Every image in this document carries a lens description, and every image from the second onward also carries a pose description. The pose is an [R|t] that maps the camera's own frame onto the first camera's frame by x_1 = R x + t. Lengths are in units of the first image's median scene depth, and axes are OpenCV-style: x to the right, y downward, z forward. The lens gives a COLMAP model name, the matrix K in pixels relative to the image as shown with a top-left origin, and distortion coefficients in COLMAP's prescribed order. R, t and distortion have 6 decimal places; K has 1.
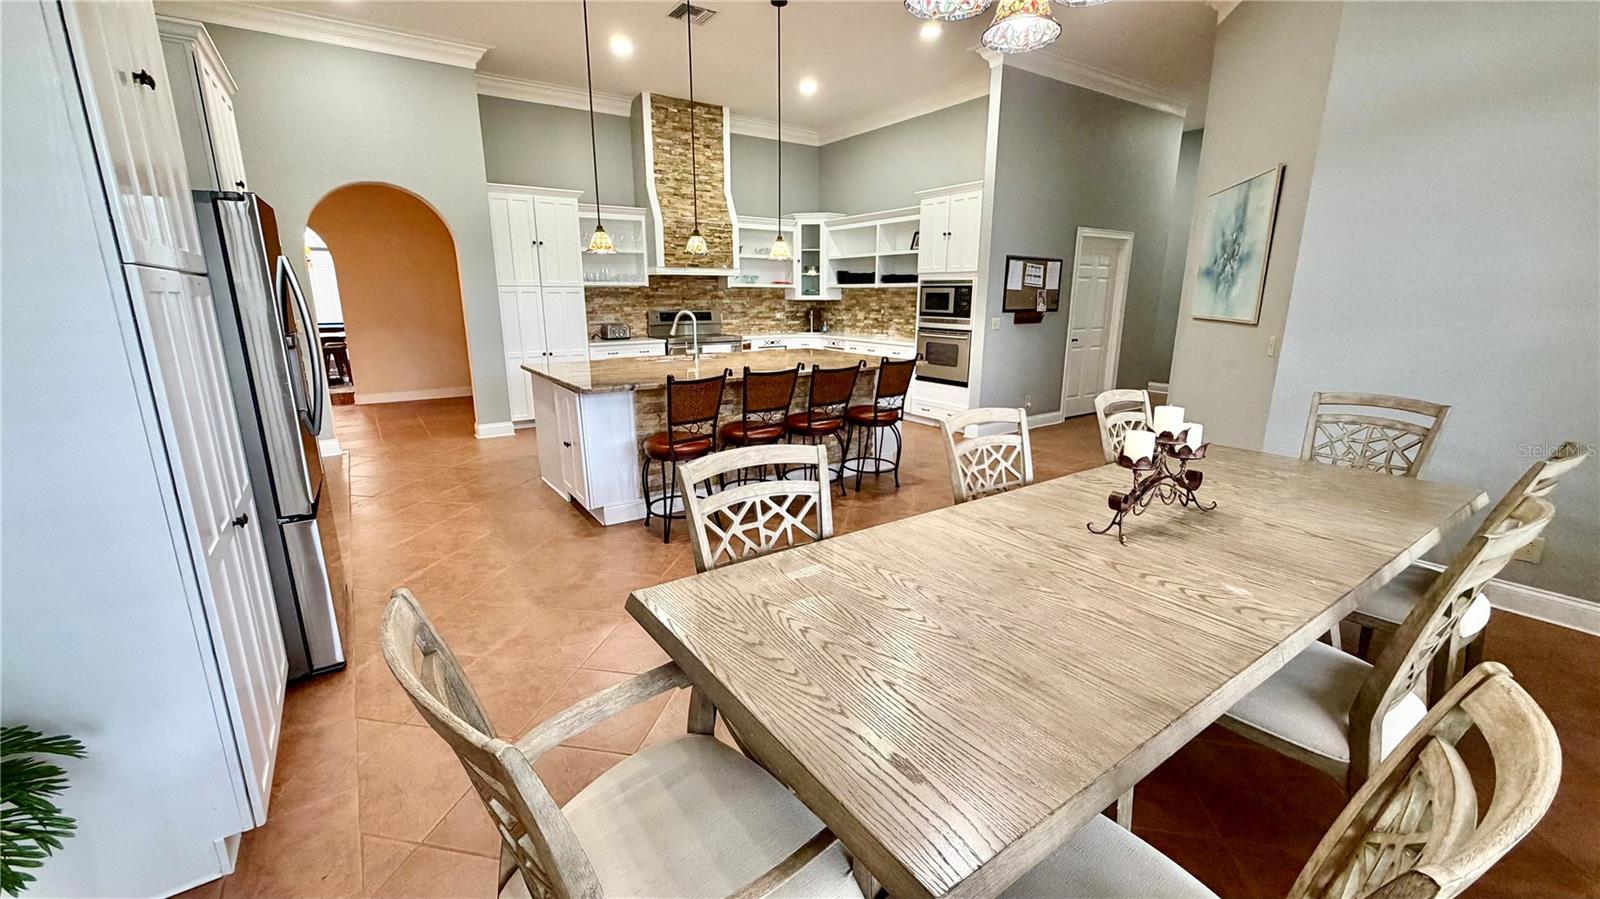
lens RADIAL K [[639.1, 0, 795.4], [0, 639.1, 448.3], [0, 0, 1]] dist [0.000483, -0.000052]
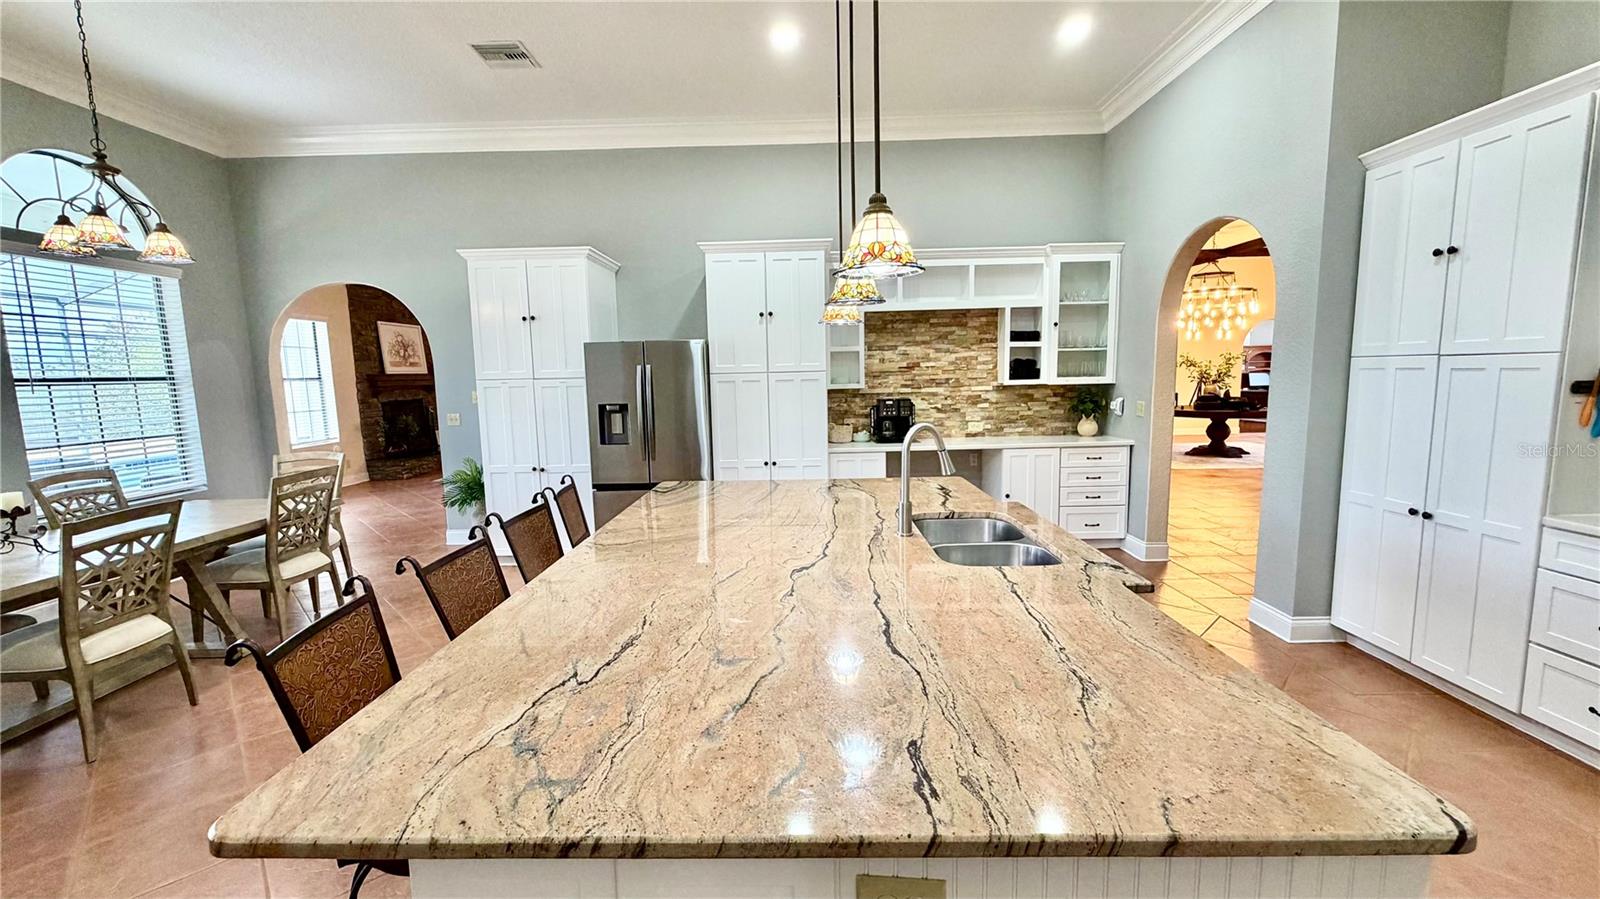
lens RADIAL K [[639.1, 0, 791.9], [0, 639.1, 448.8], [0, 0, 1]] dist [0.000483, -0.000052]
pose [[-0.581503, 0.107837, -0.806366, 0.175481], [-0.169812, 0.953255, 0.249939, -0.213811], [0.795625, 0.282271, -0.536008, 0.851027]]
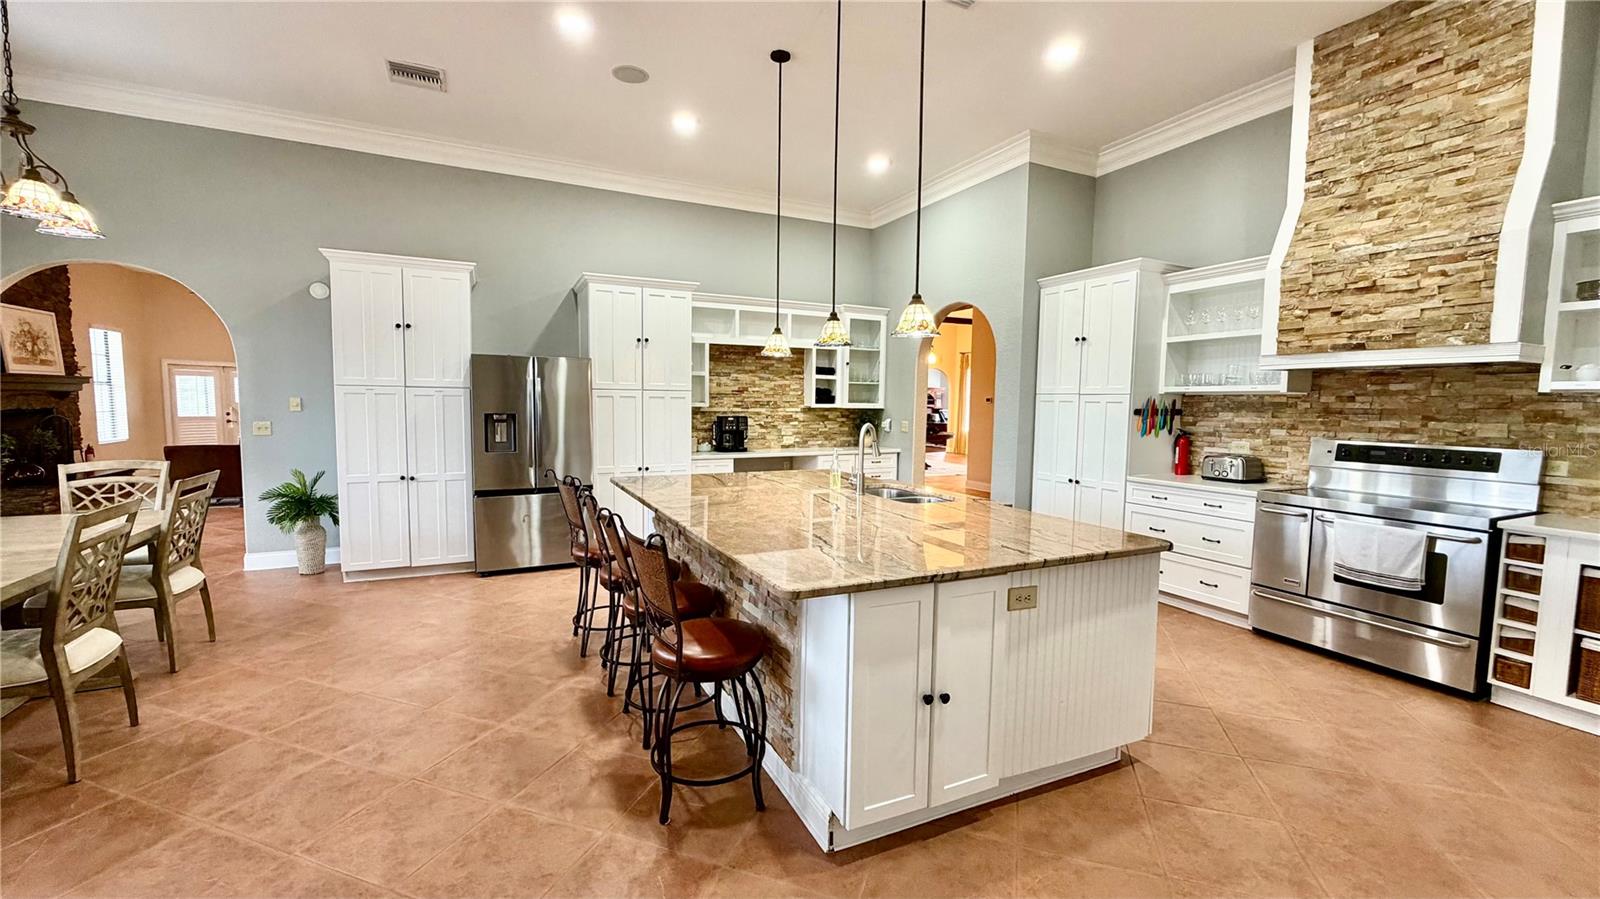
lens RADIAL K [[639.1, 0, 793.7], [0, 639.1, 447.5], [0, 0, 1]] dist [0.000483, -0.000052]
pose [[-0.154363, 0.069691, -0.985553, 0.387604], [-0.245381, 0.963551, 0.106568, -0.178083], [0.957058, 0.258286, -0.131636, 0.743057]]
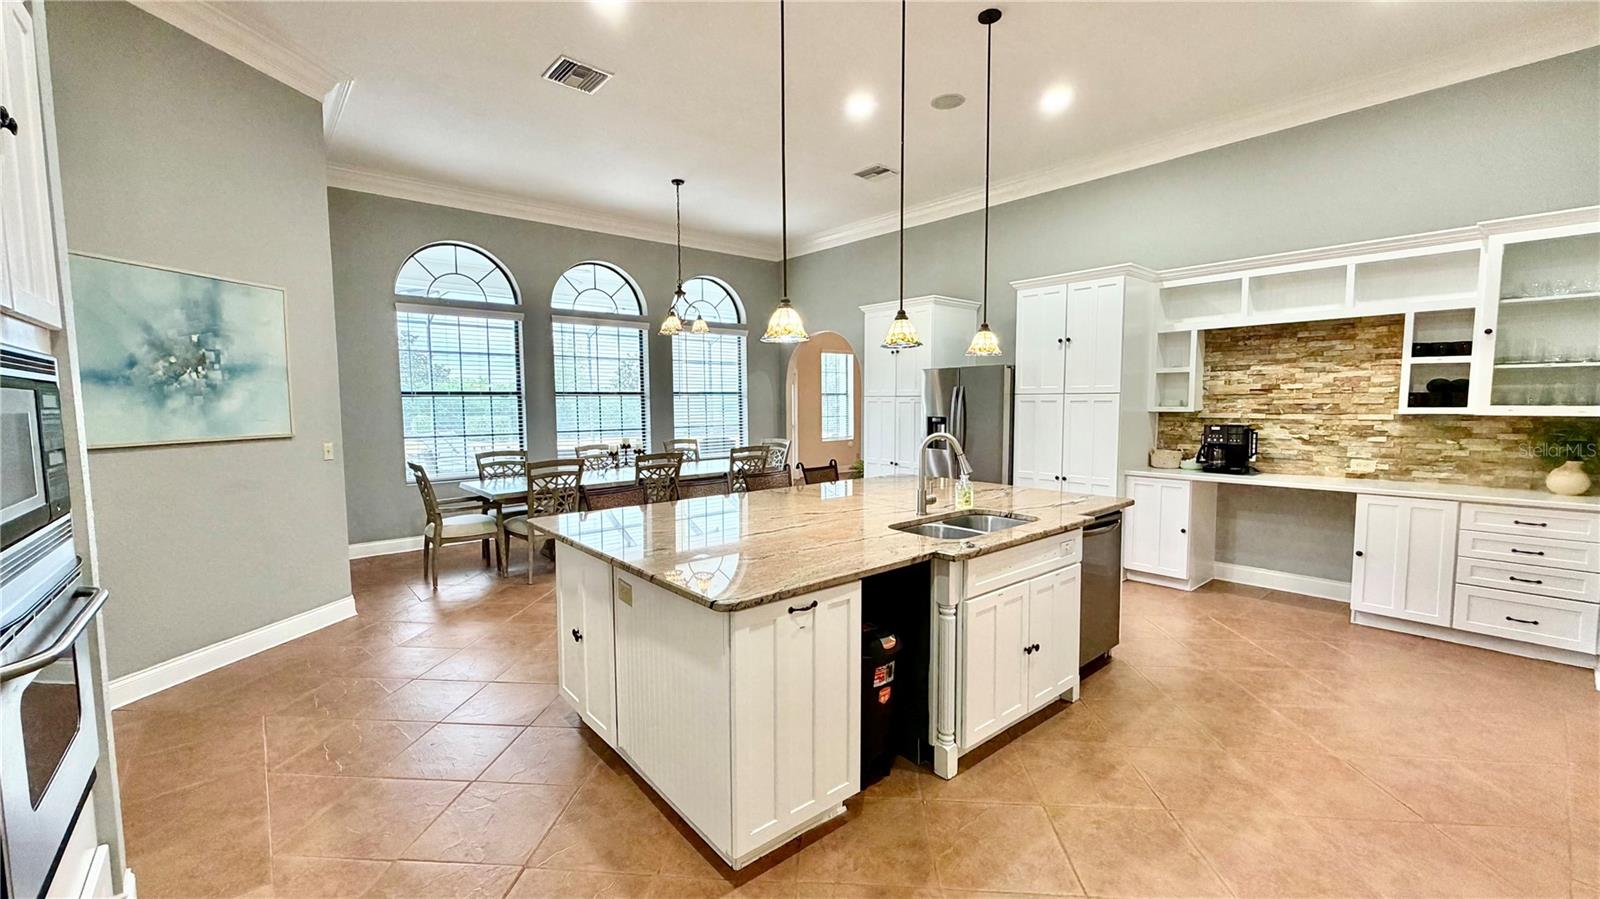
lens RADIAL K [[639.1, 0, 793.2], [0, 639.1, 447.8], [0, 0, 1]] dist [0.000483, -0.000052]
pose [[-0.994990, 0.011997, -0.099254, 0.015671], [-0.019039, 0.951868, 0.305916, -0.276931], [0.098147, 0.306273, -0.946870, 1.129062]]
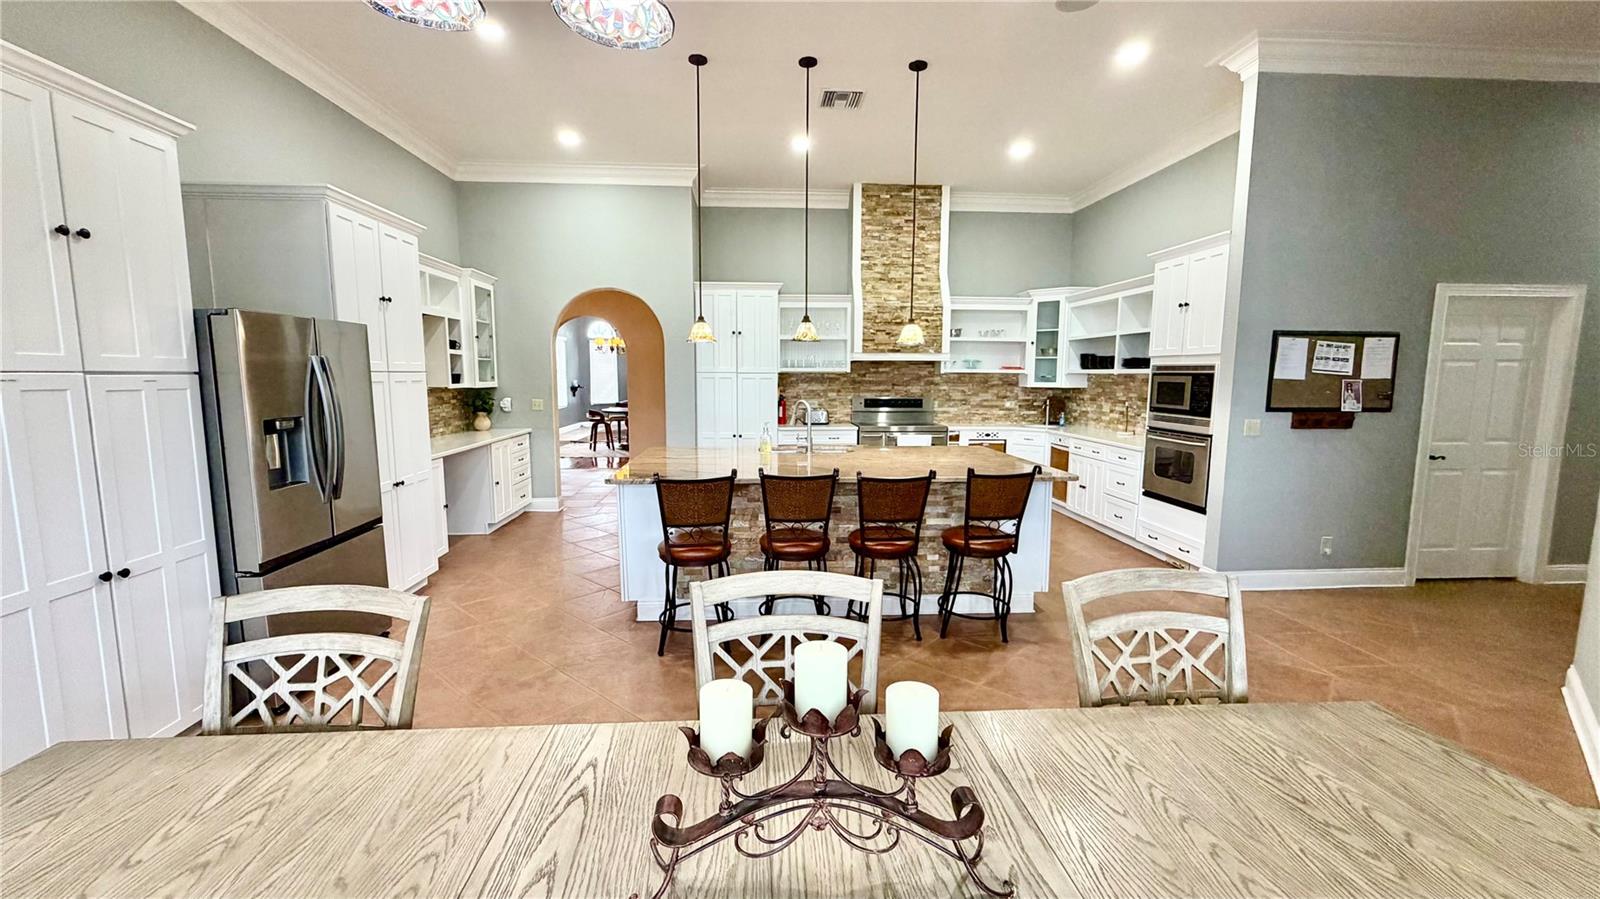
lens RADIAL K [[639.1, 0, 795.3], [0, 639.1, 447.2], [0, 0, 1]] dist [0.000483, -0.000052]
pose [[0.859408, 0.061085, -0.507629, 0.215485], [-0.123774, 0.988162, -0.090639, -0.045093], [0.496083, 0.140727, 0.856795, 0.150505]]
